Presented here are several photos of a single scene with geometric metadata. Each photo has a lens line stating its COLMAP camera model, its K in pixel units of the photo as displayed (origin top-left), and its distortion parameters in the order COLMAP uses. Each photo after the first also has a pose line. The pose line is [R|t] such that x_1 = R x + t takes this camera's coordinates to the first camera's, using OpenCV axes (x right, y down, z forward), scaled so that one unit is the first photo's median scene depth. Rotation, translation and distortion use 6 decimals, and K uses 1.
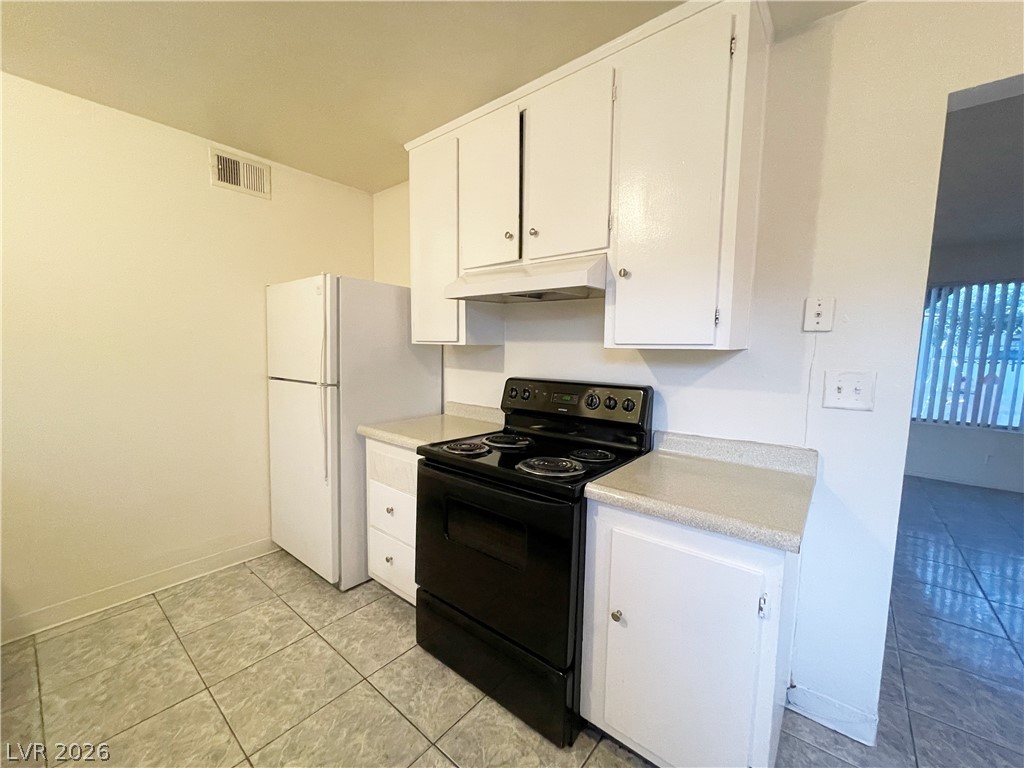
lens RADIAL K [[411.1, 0, 507.3], [0, 411.1, 387.0], [0, 0, 1]] dist [0.000788, 0.000310]
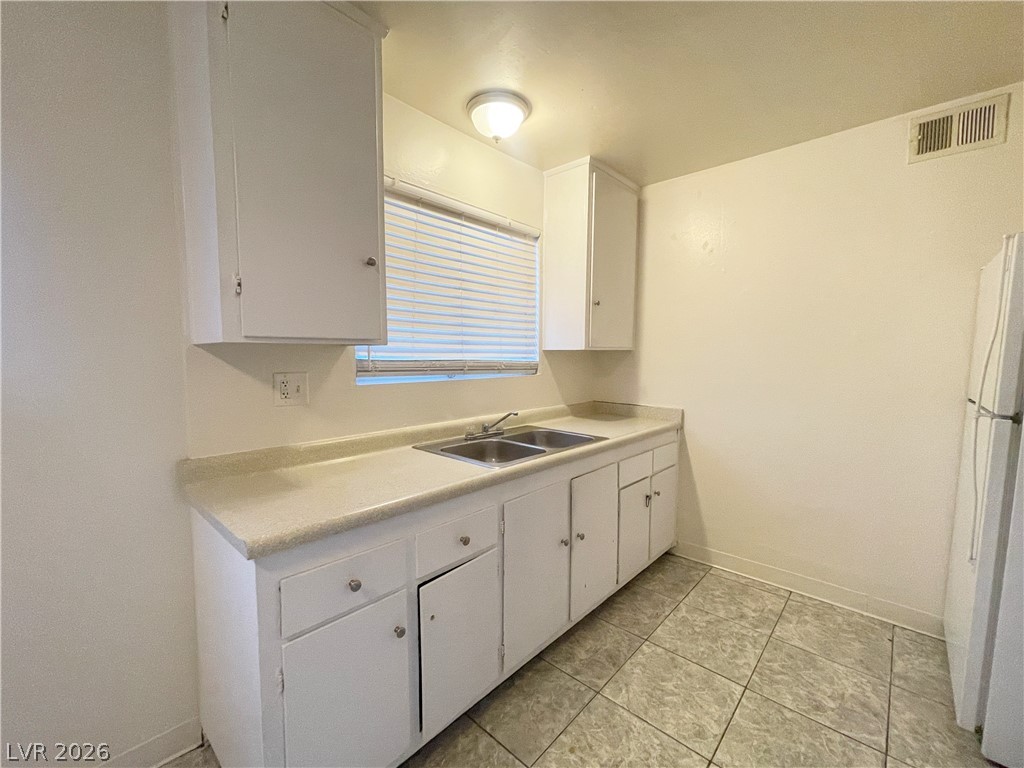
lens RADIAL K [[427.0, 0, 509.2], [0, 427.0, 386.4], [0, 0, 1]] dist [0.000204, -0.000043]
pose [[-0.058425, 0.057785, -0.996618, 0.267848], [-0.090530, 0.993903, 0.062935, -0.025350], [0.994178, 0.093901, -0.052838, 0.326879]]
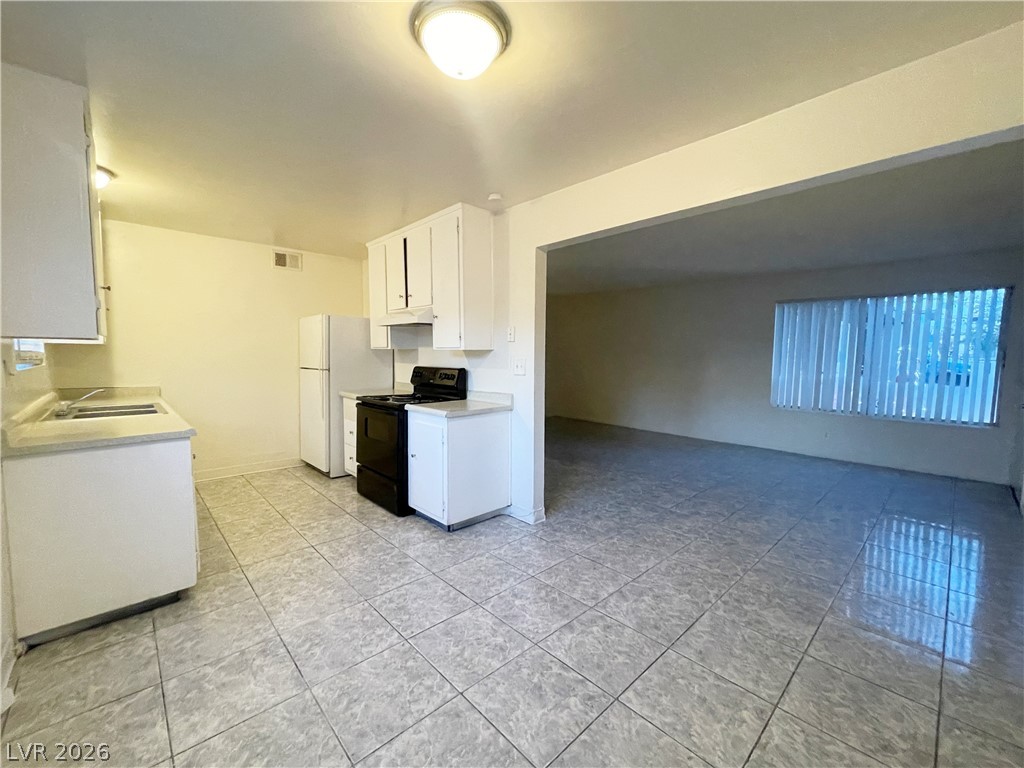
lens RADIAL K [[422.0, 0, 507.6], [0, 422.0, 385.0], [0, 0, 1]] dist [-0.000938, -0.000407]
pose [[0.990733, 0.002961, -0.135789, 0.774489], [-0.005391, 0.999832, -0.017529, 0.107355], [0.135714, 0.018099, 0.990583, -0.962642]]
